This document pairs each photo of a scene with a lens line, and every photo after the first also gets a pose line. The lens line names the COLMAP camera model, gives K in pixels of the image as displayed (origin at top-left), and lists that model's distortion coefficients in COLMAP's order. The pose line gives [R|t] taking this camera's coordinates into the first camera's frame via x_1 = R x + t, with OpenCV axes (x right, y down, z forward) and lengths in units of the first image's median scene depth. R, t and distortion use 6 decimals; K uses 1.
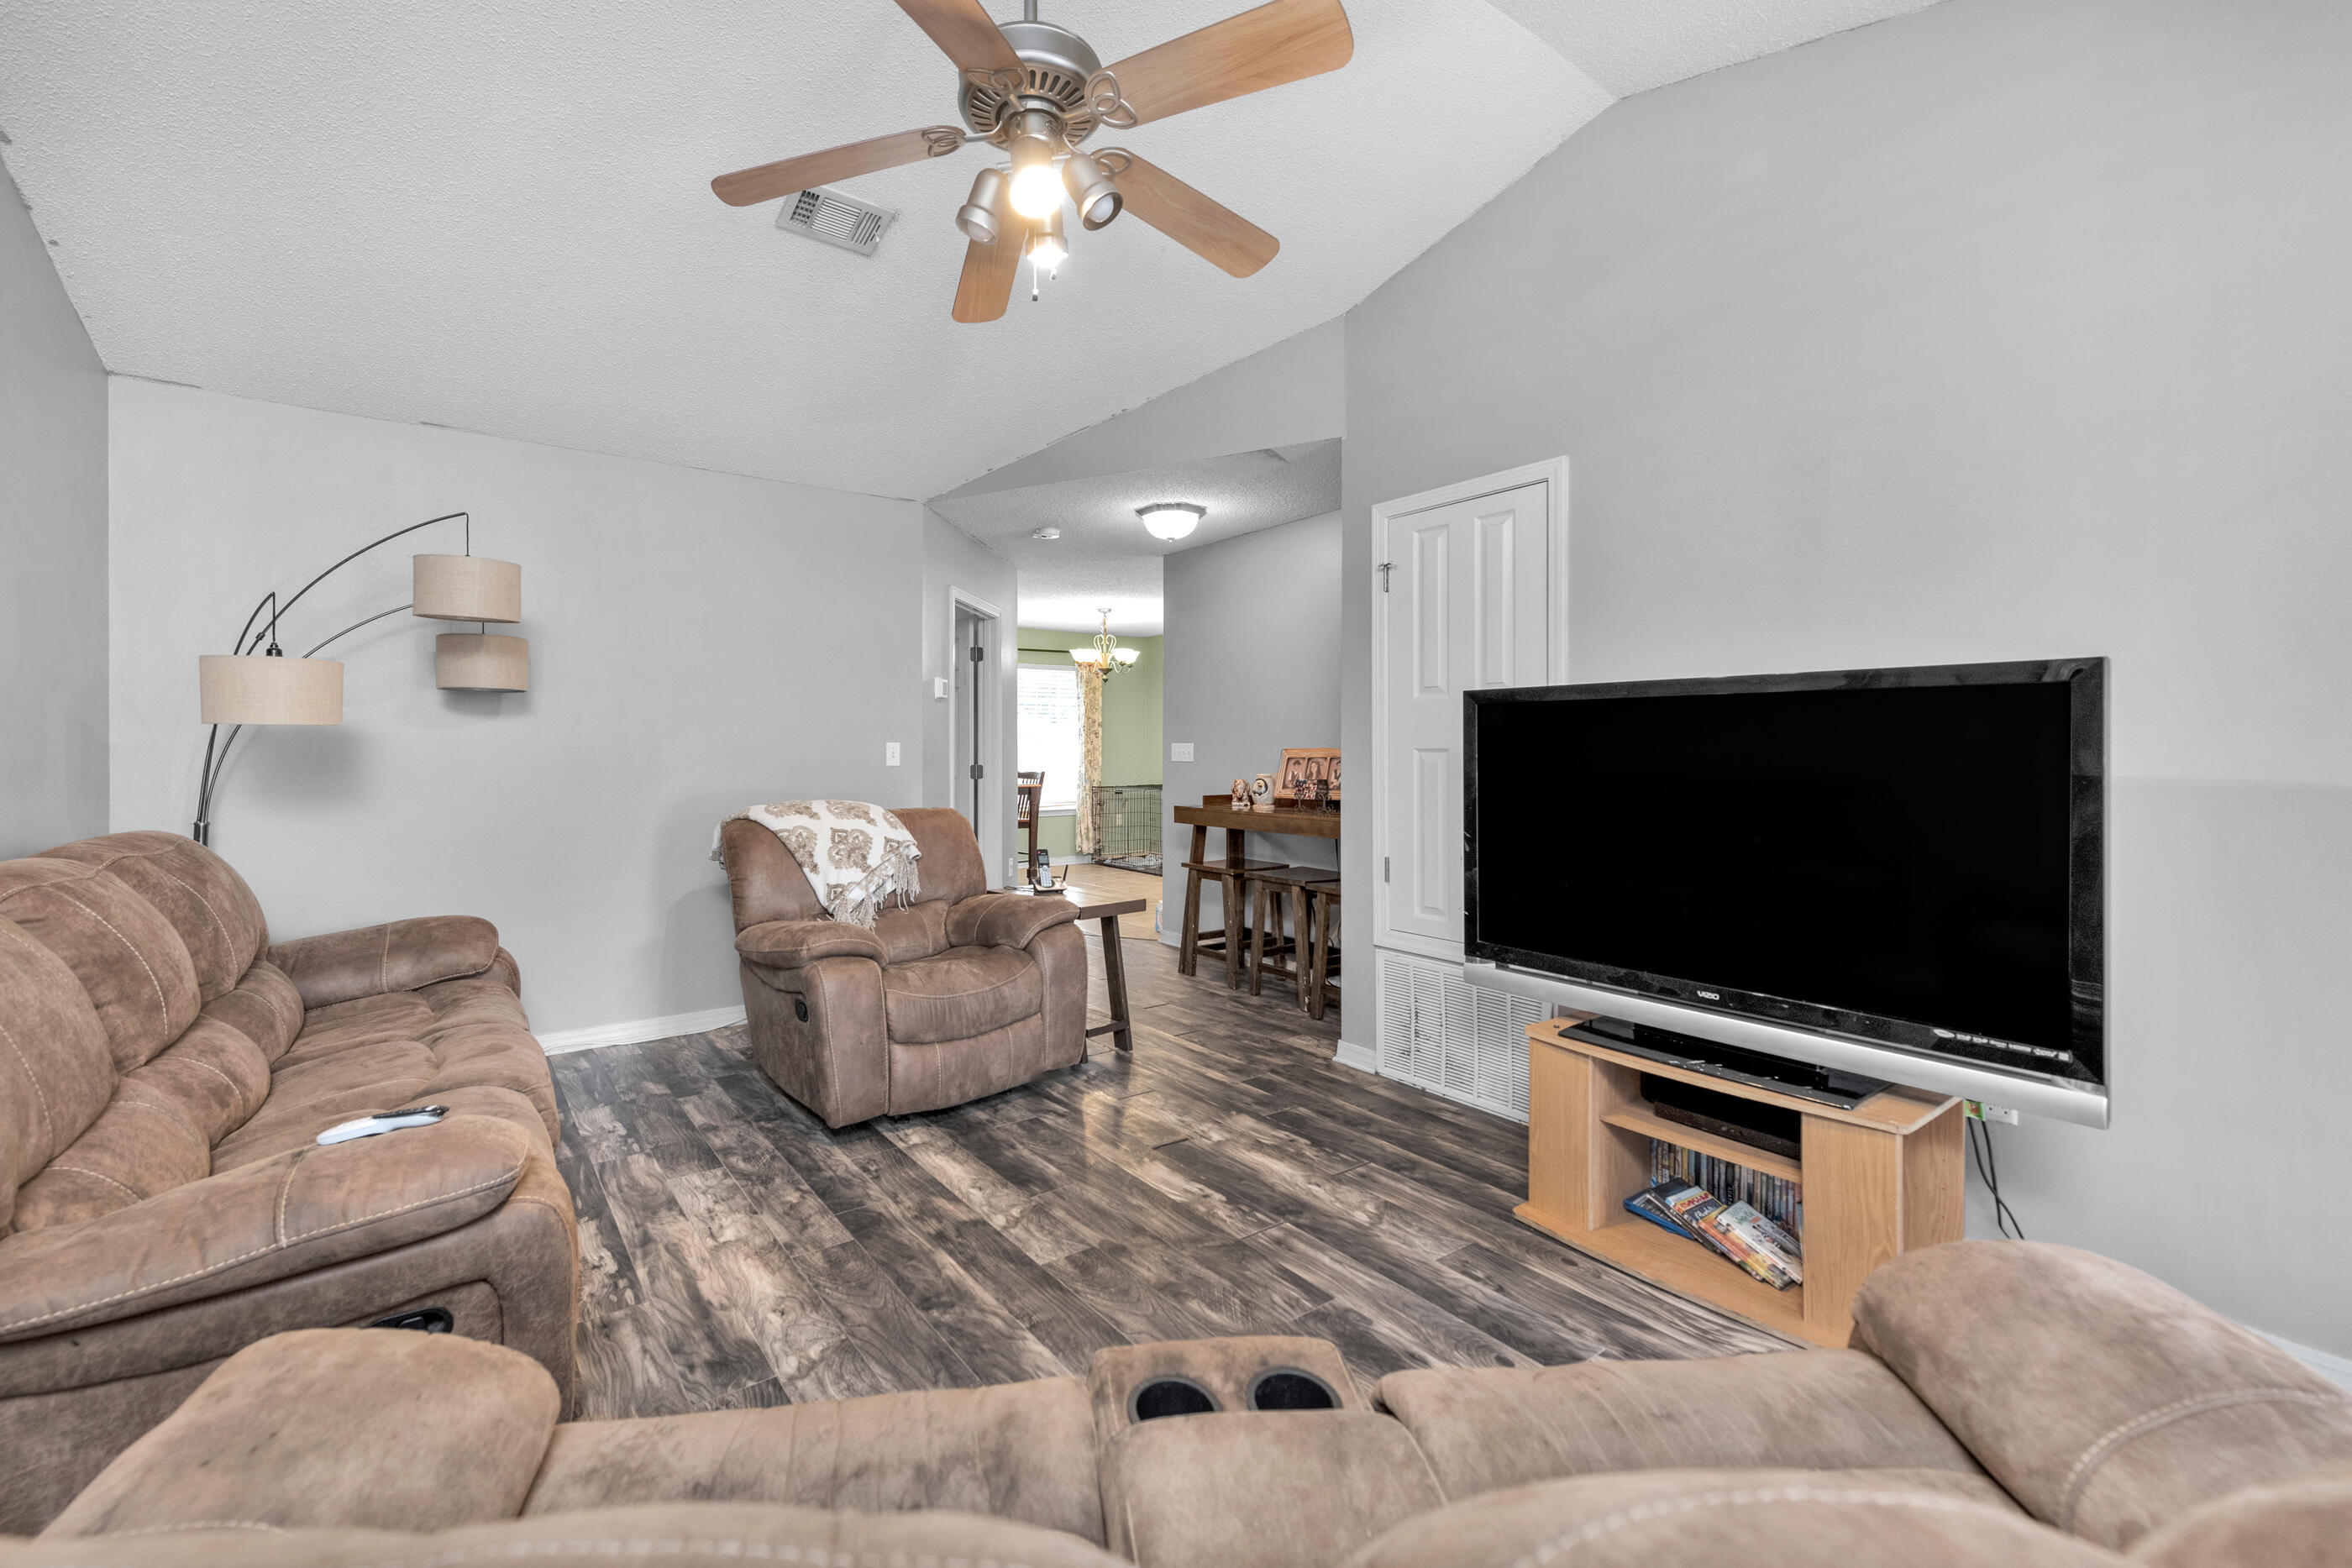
lens RADIAL K [[977.5, 0, 1172.9], [0, 977.5, 739.8], [0, 0, 1]] dist [0.013726, -0.000277]
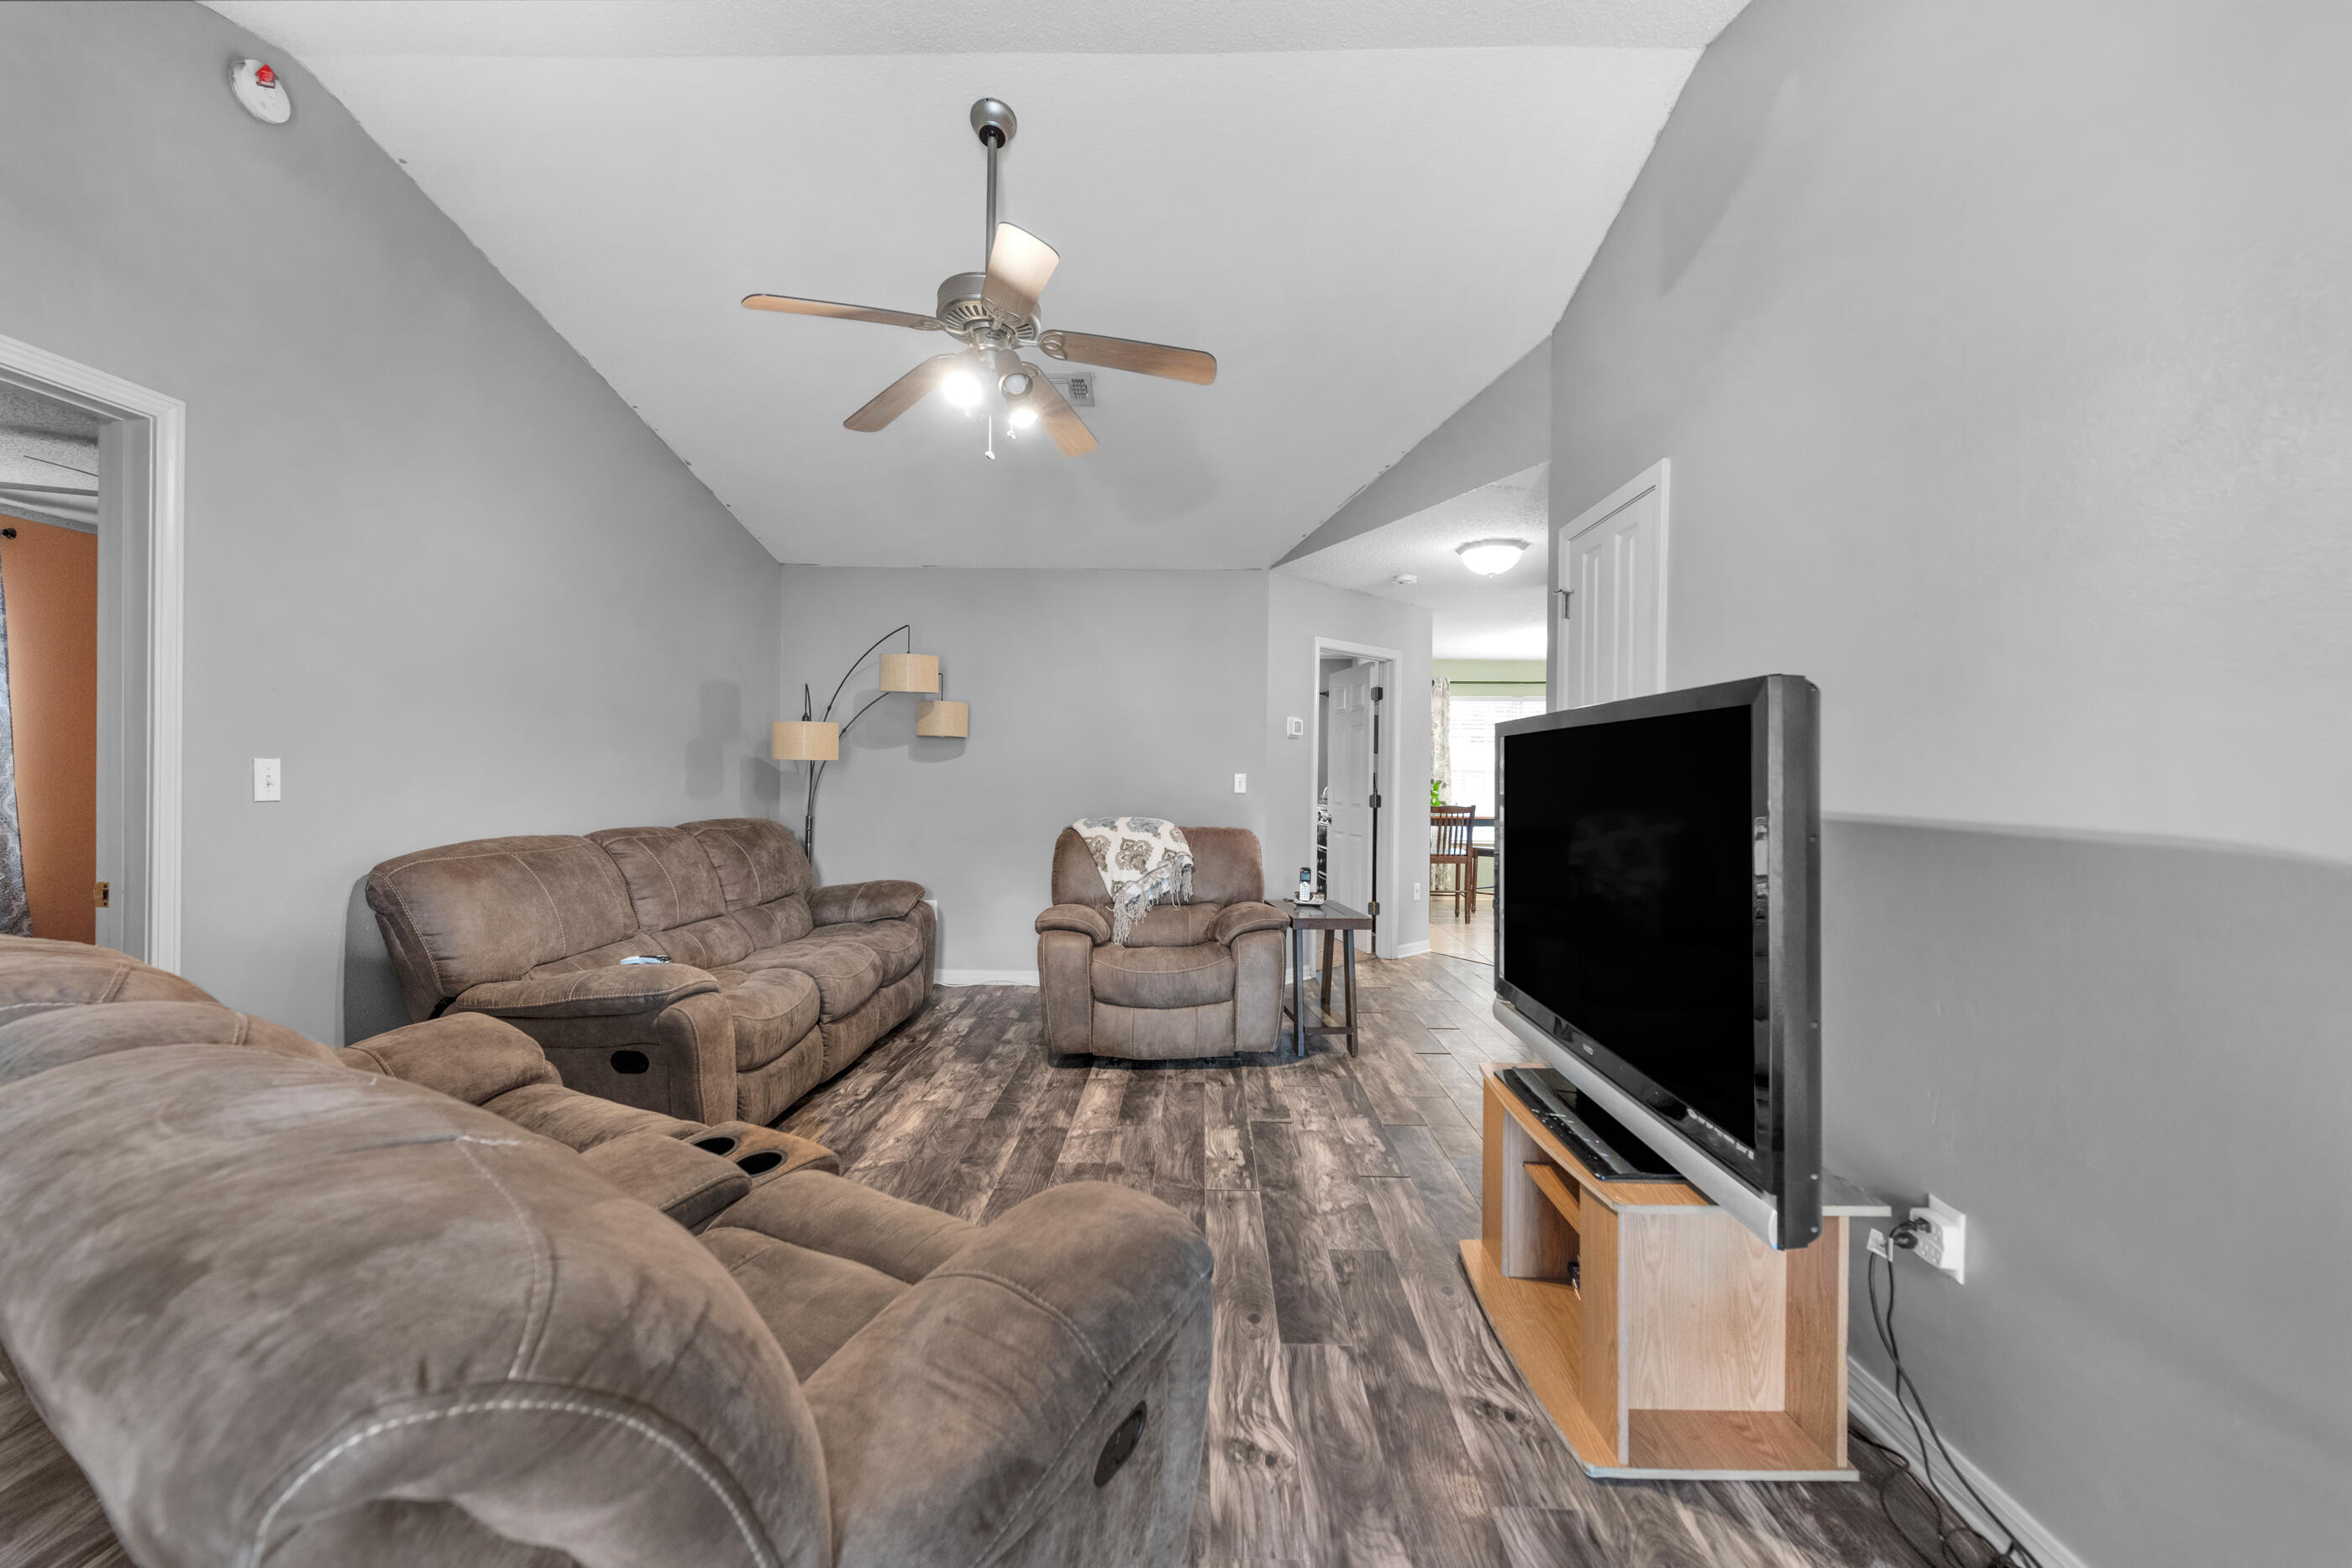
lens RADIAL K [[977.5, 0, 1231.0], [0, 977.5, 767.0], [0, 0, 1]] dist [0.013726, -0.000277]
pose [[0.807620, 0.001635, -0.589701, 0.749333], [-0.004037, 0.999988, -0.002755, -0.001860], [0.589689, 0.004606, 0.807617, 0.049805]]
